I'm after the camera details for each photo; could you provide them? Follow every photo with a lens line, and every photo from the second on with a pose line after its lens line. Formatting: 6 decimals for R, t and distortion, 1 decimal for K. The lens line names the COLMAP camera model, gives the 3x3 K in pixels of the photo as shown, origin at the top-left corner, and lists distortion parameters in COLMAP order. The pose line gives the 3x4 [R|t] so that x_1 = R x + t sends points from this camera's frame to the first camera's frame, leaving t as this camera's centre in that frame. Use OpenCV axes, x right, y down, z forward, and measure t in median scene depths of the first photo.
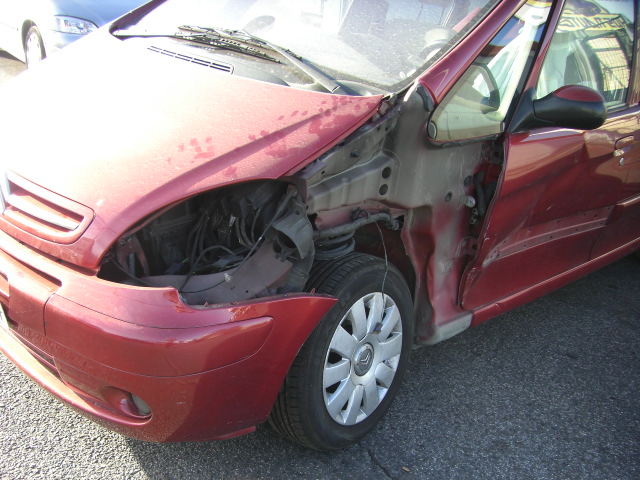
lens RADIAL K [[724.0, 0, 286.0], [0, 724.0, 316.9], [0, 0, 1]] dist [-0.150964, 0.036028]
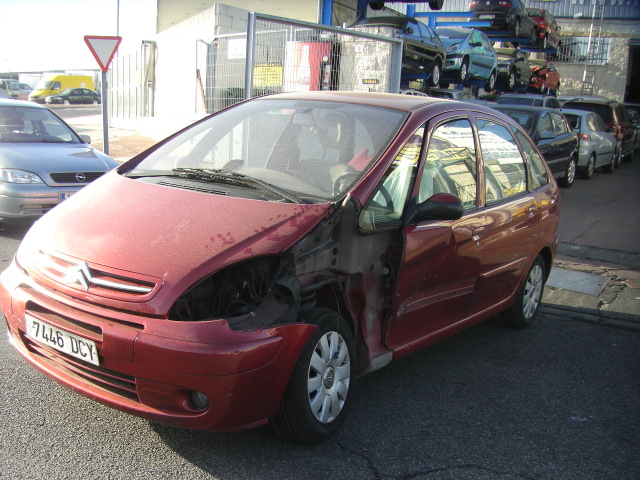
lens RADIAL K [[724.0, 0, 286.0], [0, 724.0, 316.9], [0, 0, 1]] dist [-0.150964, 0.036028]
pose [[0.983445, -0.068038, 0.167946, -0.228112], [0.099174, 0.977795, -0.184612, 0.209406], [-0.151657, 0.198211, 0.968356, -0.466329]]
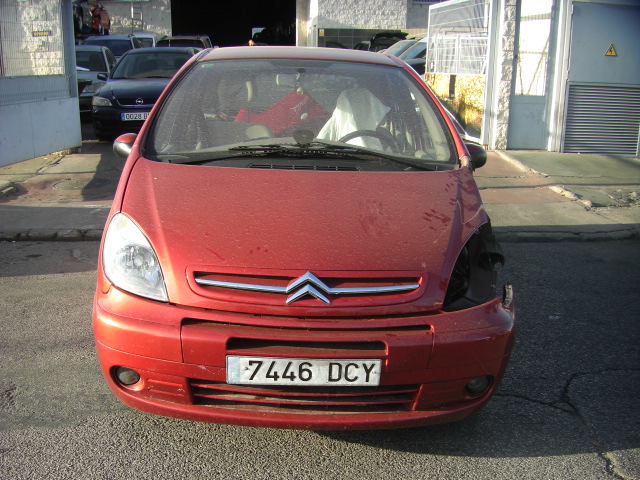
lens RADIAL K [[724.0, 0, 286.0], [0, 724.0, 316.9], [0, 0, 1]] dist [-0.150964, 0.036028]
pose [[0.664588, -0.307739, 0.680896, -1.214465], [0.382509, 0.922914, 0.043775, -0.194381], [-0.641880, 0.231357, 0.731071, 0.125694]]
